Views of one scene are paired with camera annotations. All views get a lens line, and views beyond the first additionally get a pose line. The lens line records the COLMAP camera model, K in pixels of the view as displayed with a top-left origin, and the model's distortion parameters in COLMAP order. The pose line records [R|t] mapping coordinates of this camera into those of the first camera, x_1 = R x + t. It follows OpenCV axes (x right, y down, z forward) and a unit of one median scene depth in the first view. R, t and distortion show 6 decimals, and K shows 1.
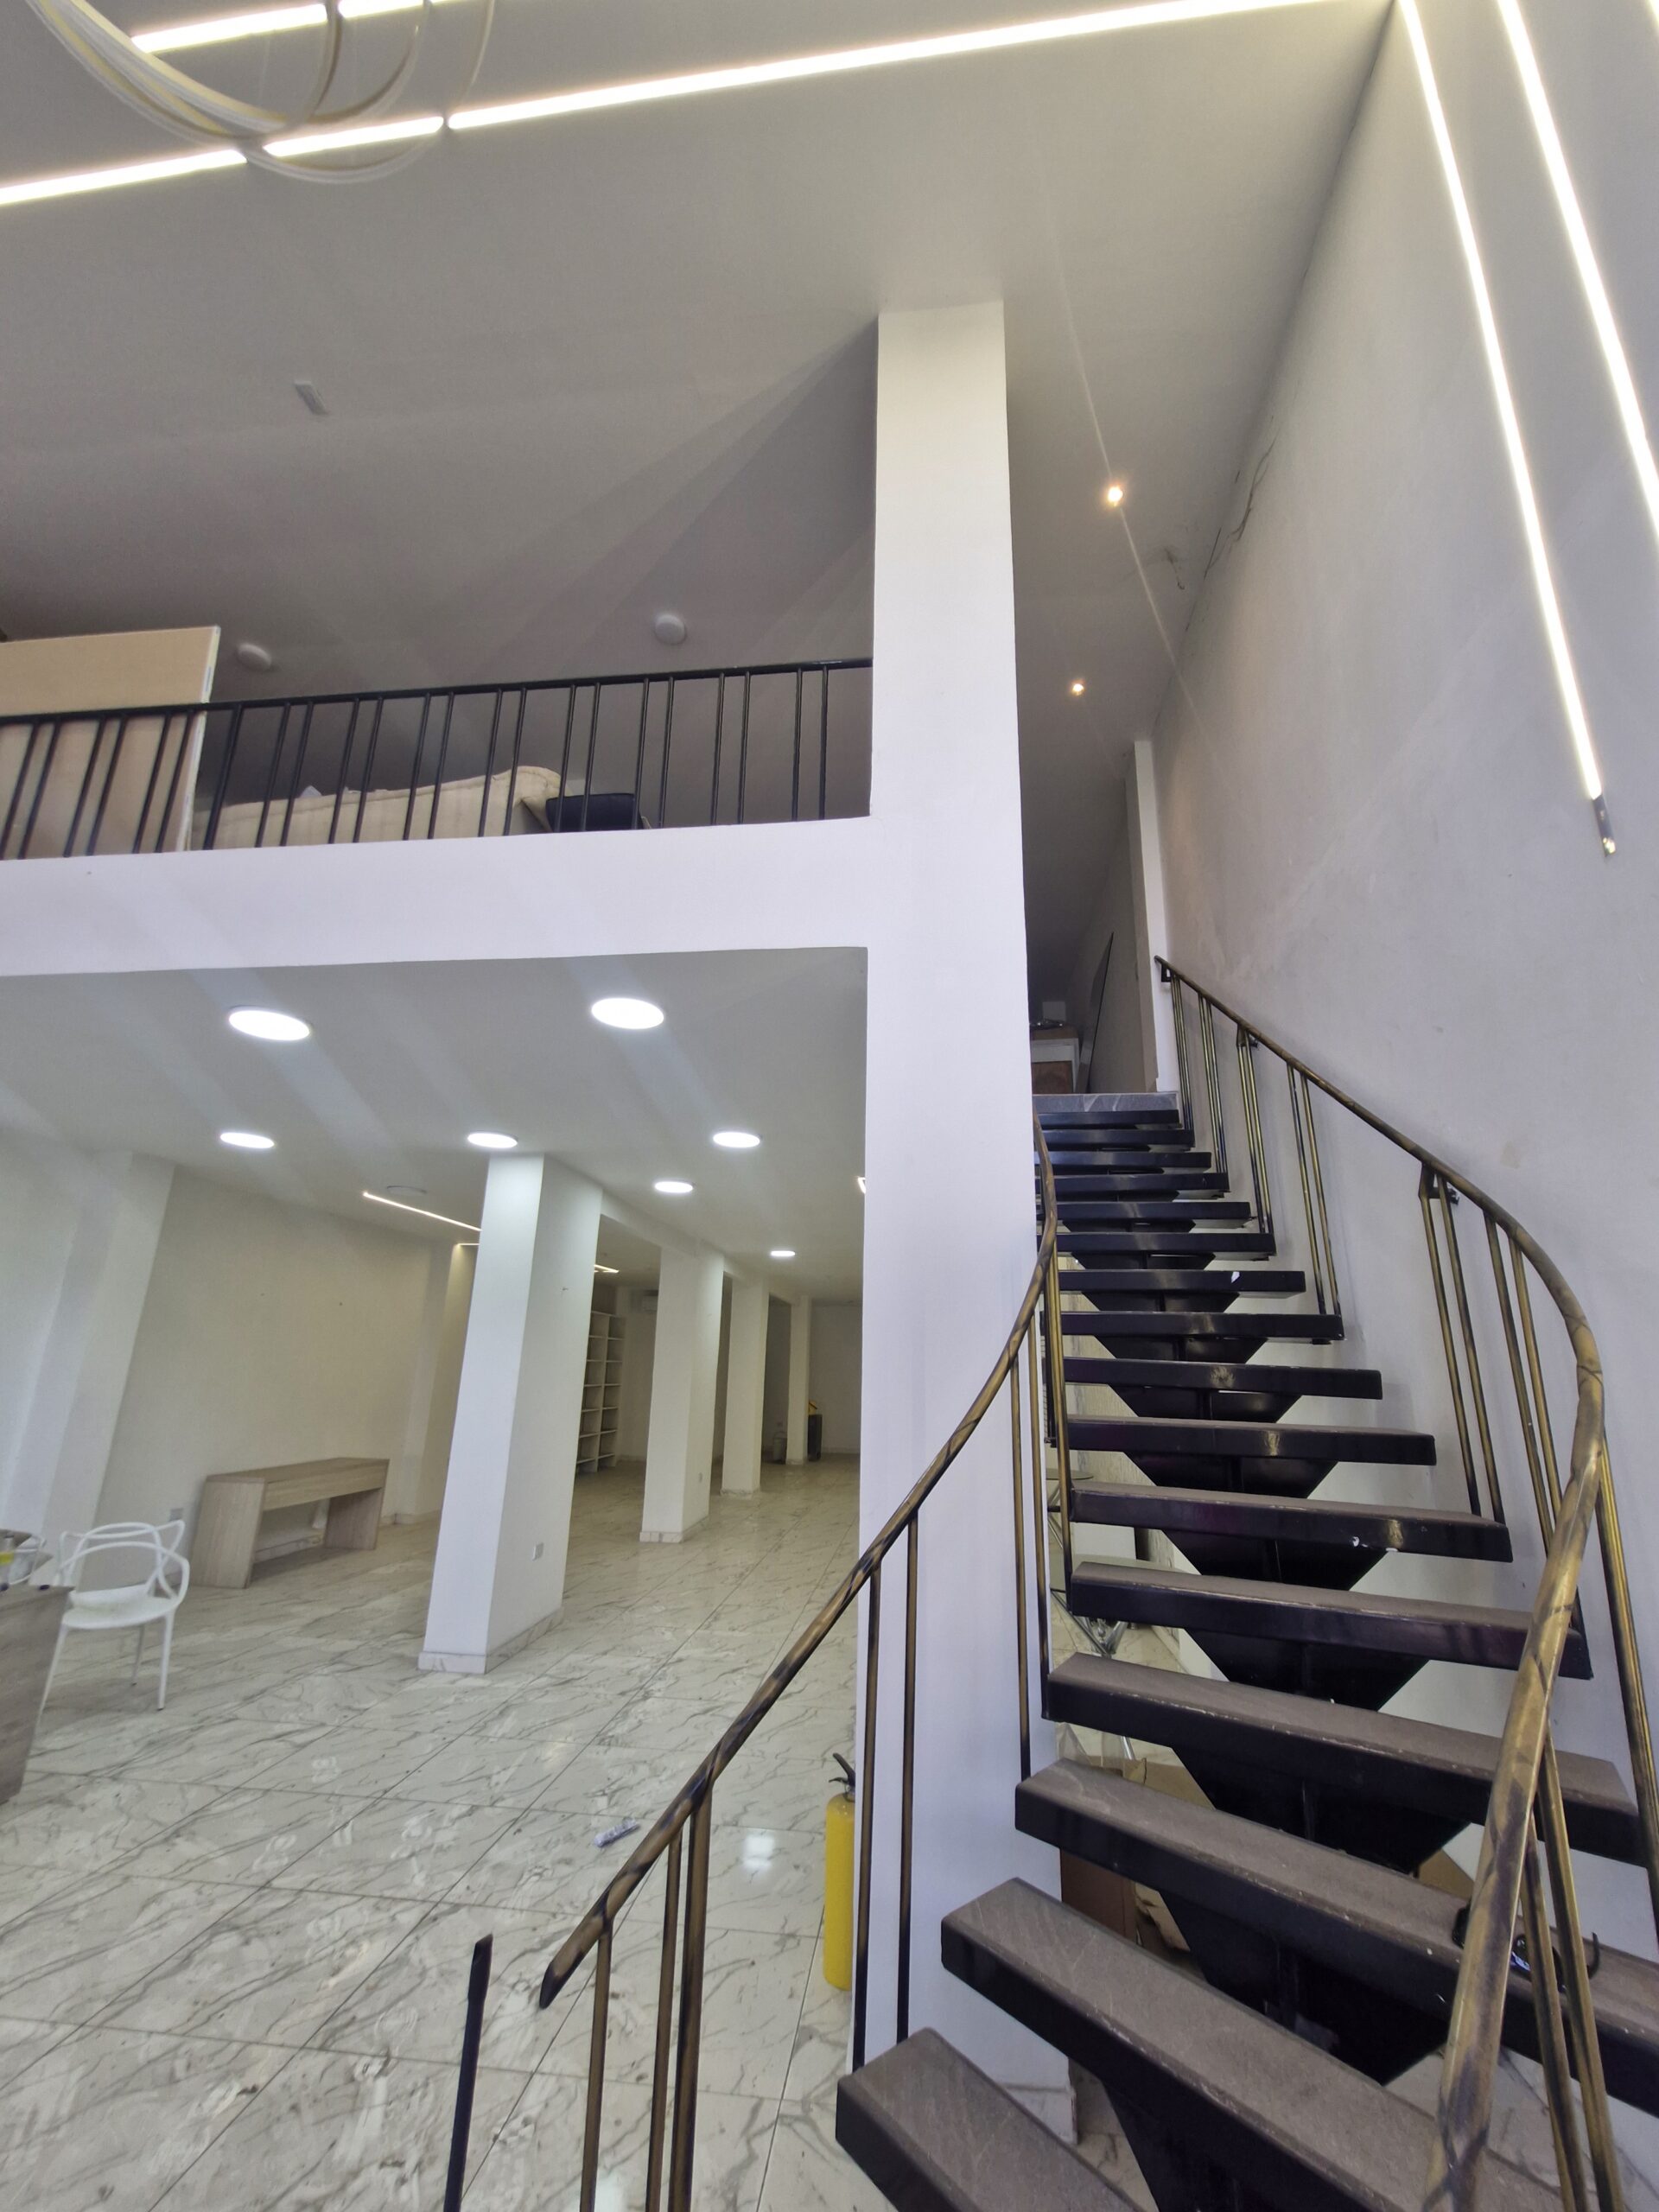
lens RADIAL K [[860.3, 0, 861.8], [0, 860.3, 1142.3], [0, 0, 1]] dist [-0.000815, -0.000729]
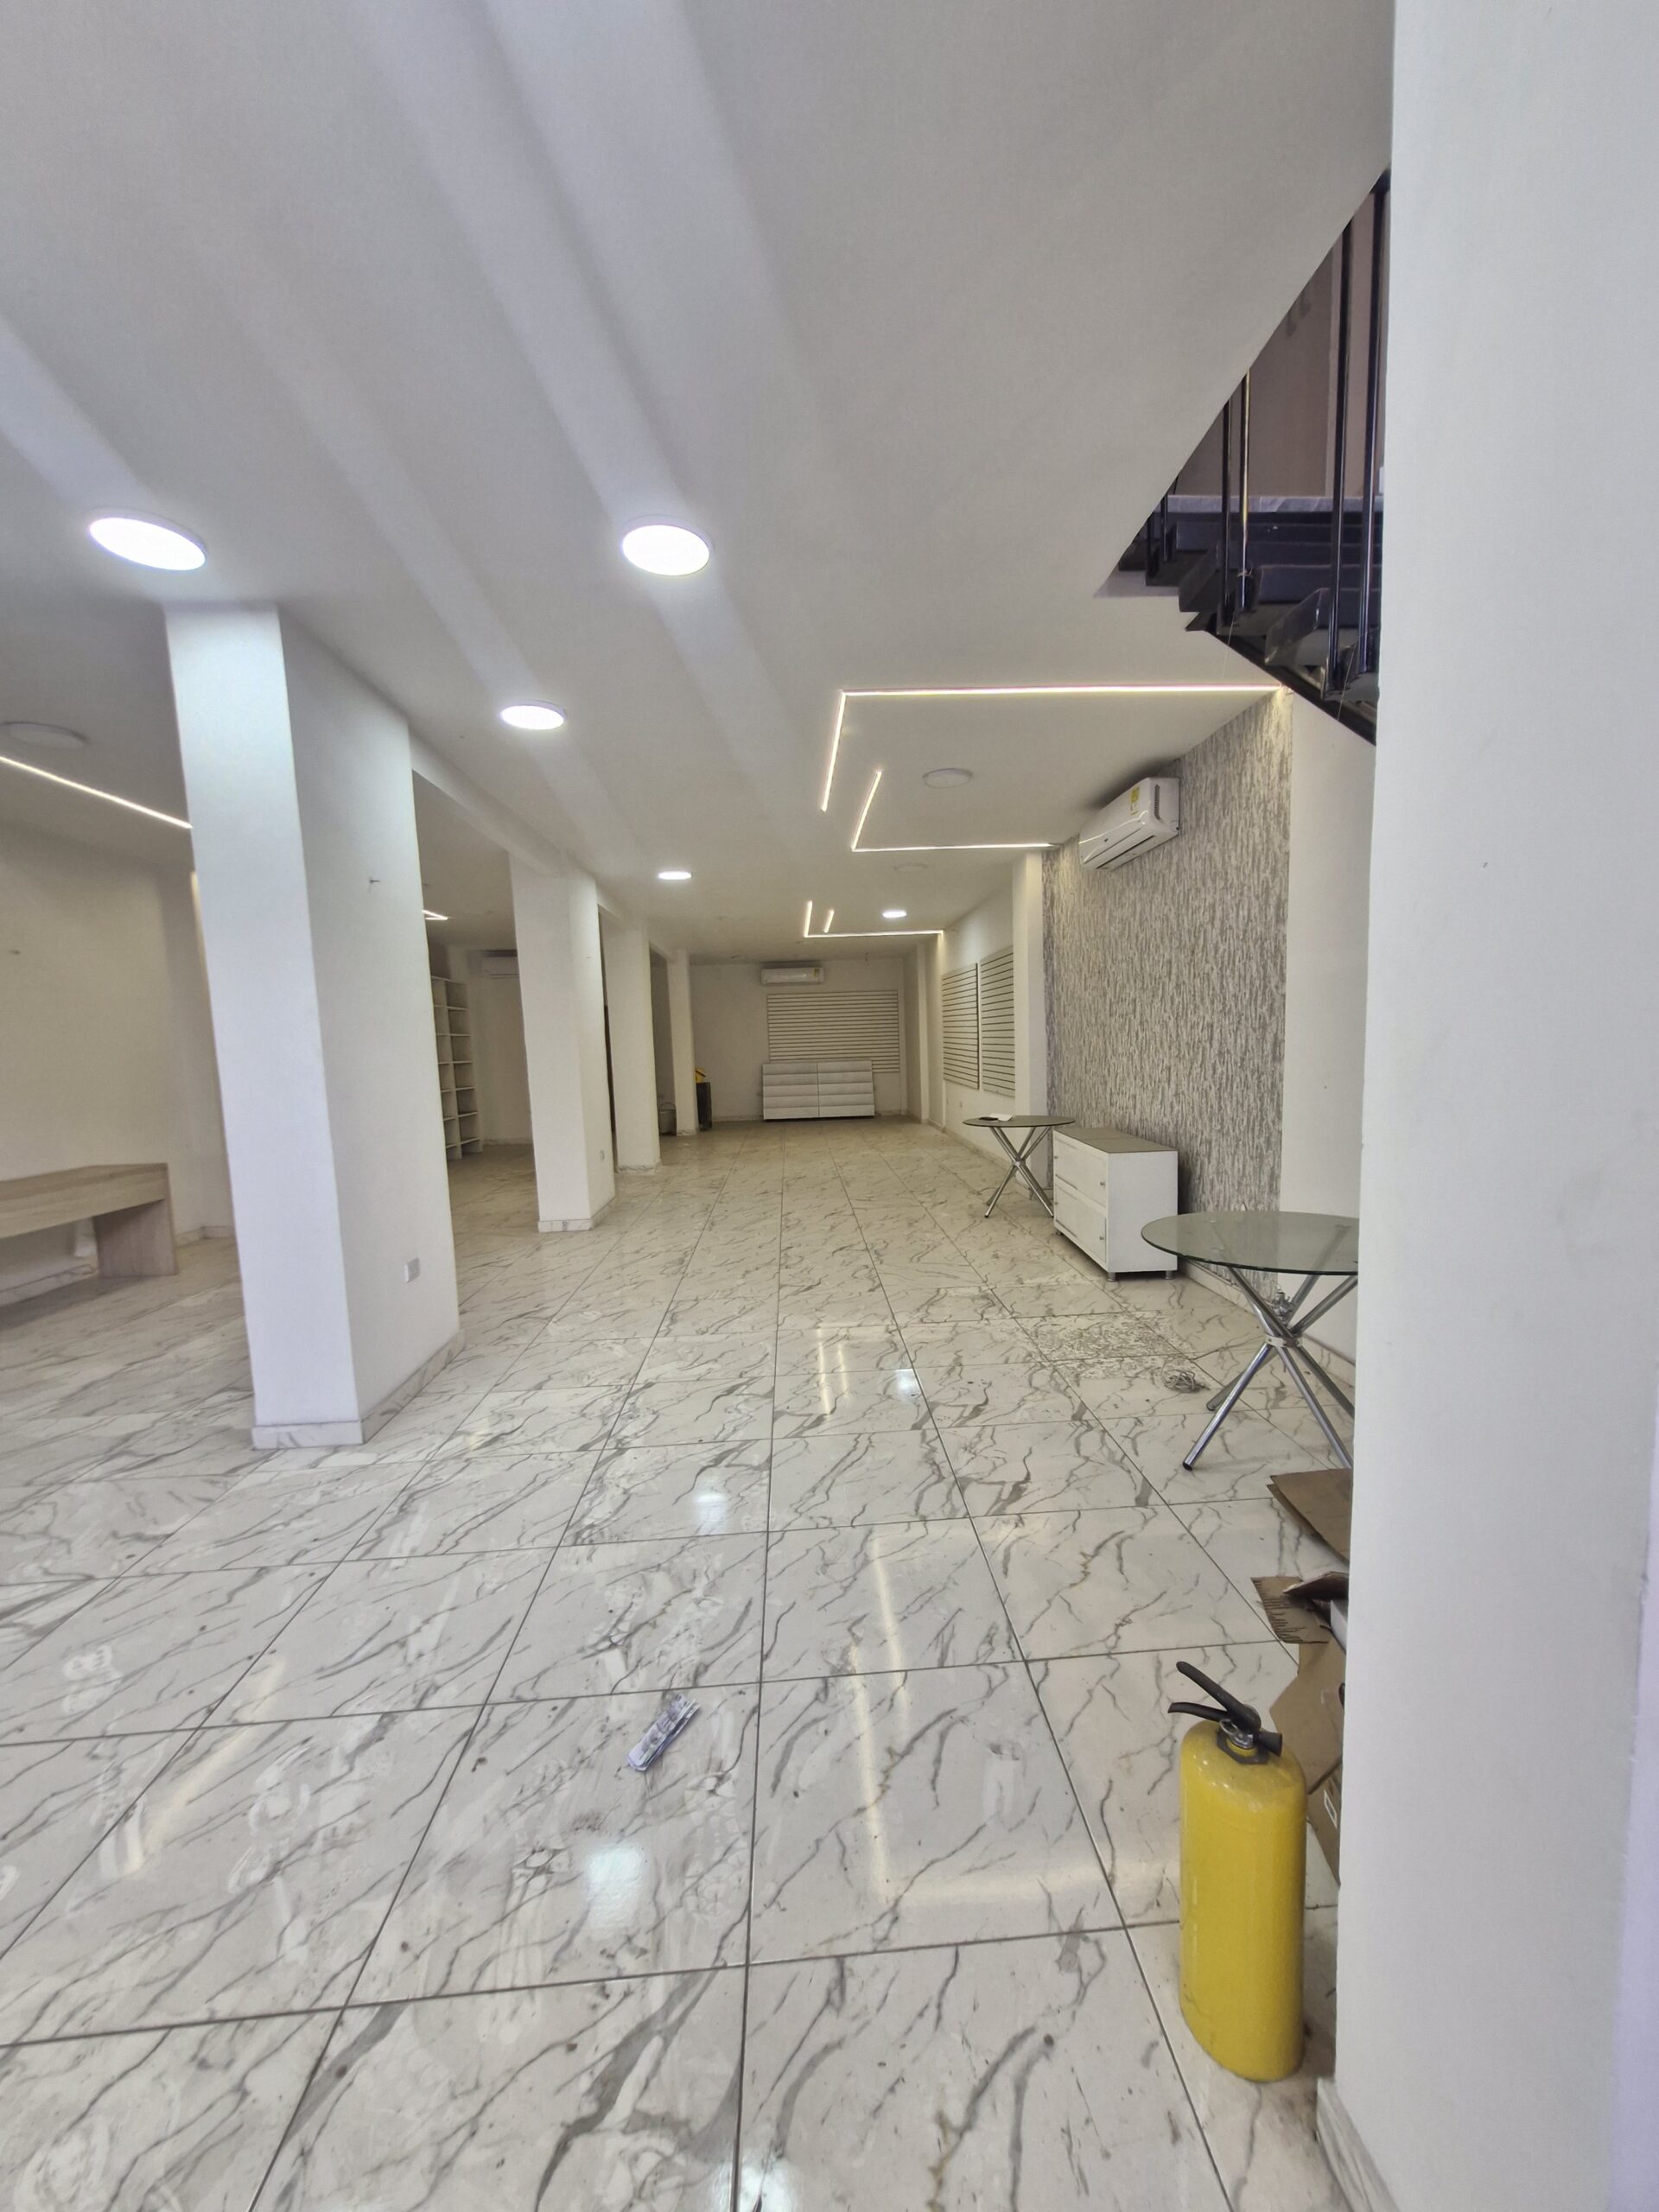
lens RADIAL K [[860.3, 0, 861.8], [0, 860.3, 1142.3], [0, 0, 1]] dist [-0.000815, -0.000729]
pose [[0.984215, -0.070729, 0.162229, -0.151228], [0.006696, 0.930893, 0.365231, 0.158068], [-0.176851, -0.358379, 0.916672, 0.408528]]
